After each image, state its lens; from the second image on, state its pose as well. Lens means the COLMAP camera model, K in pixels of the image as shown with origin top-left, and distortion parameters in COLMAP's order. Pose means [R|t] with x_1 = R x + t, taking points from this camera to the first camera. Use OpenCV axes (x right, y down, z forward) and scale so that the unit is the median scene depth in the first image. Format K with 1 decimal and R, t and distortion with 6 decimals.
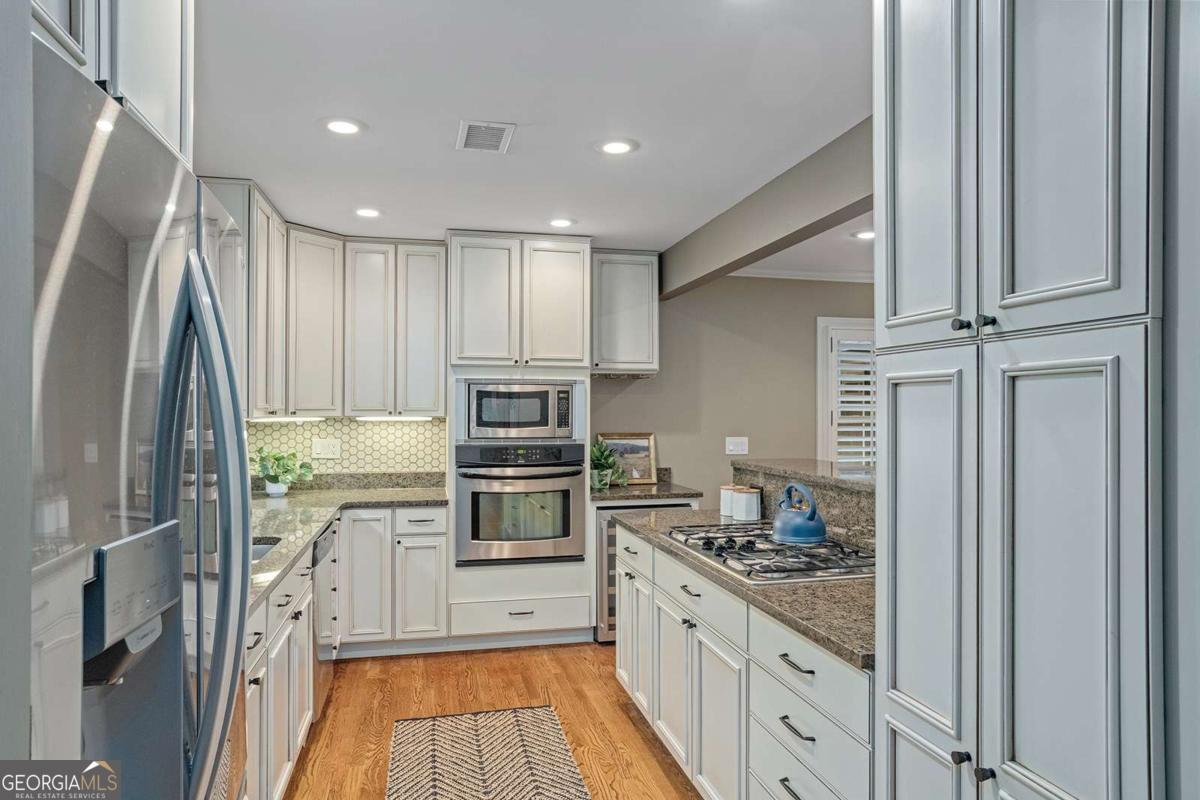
lens RADIAL K [[688.5, 0, 606.4], [0, 688.5, 394.9], [0, 0, 1]] dist [0.035754, -0.000079]
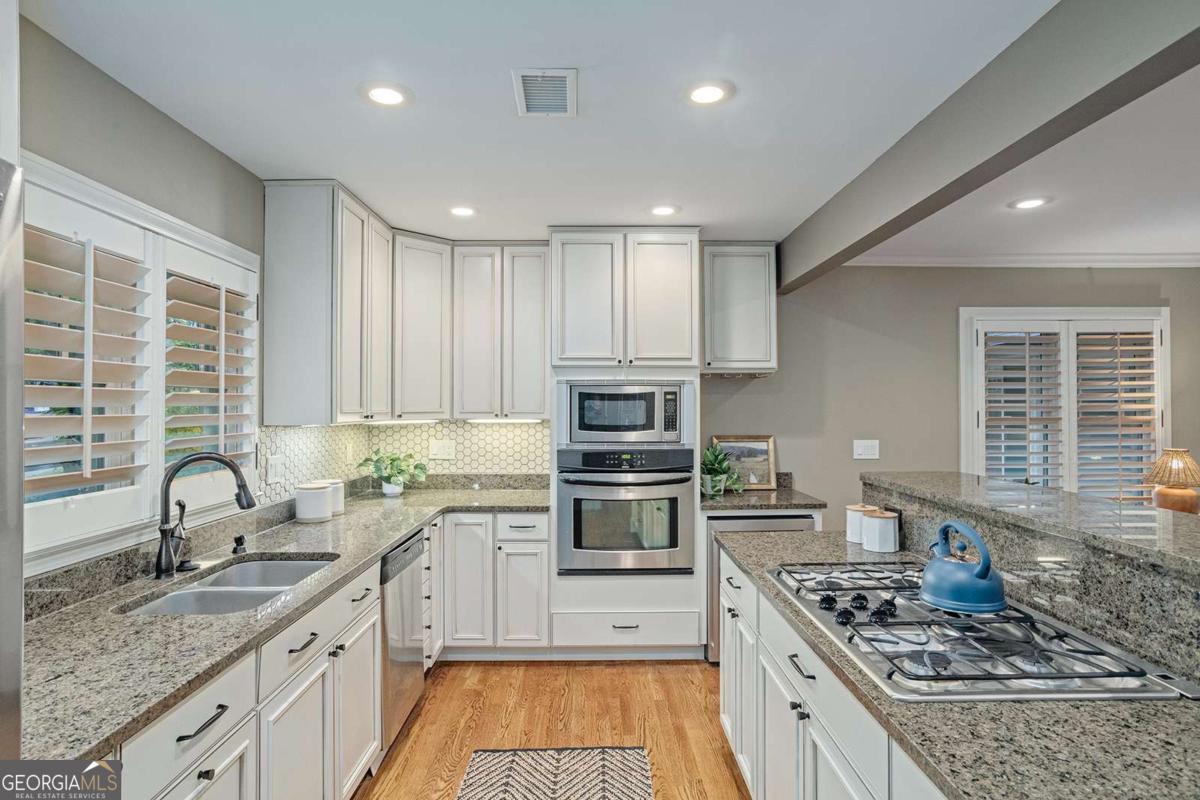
lens RADIAL K [[638.2, 0, 599.1], [0, 638.2, 396.9], [0, 0, 1]] dist [-0.016101, 0.002710]
pose [[0.978245, -0.006061, -0.207363, 0.024330], [0.006861, 0.999972, 0.003138, -0.002778], [0.207338, -0.004493, 0.978259, 0.137766]]
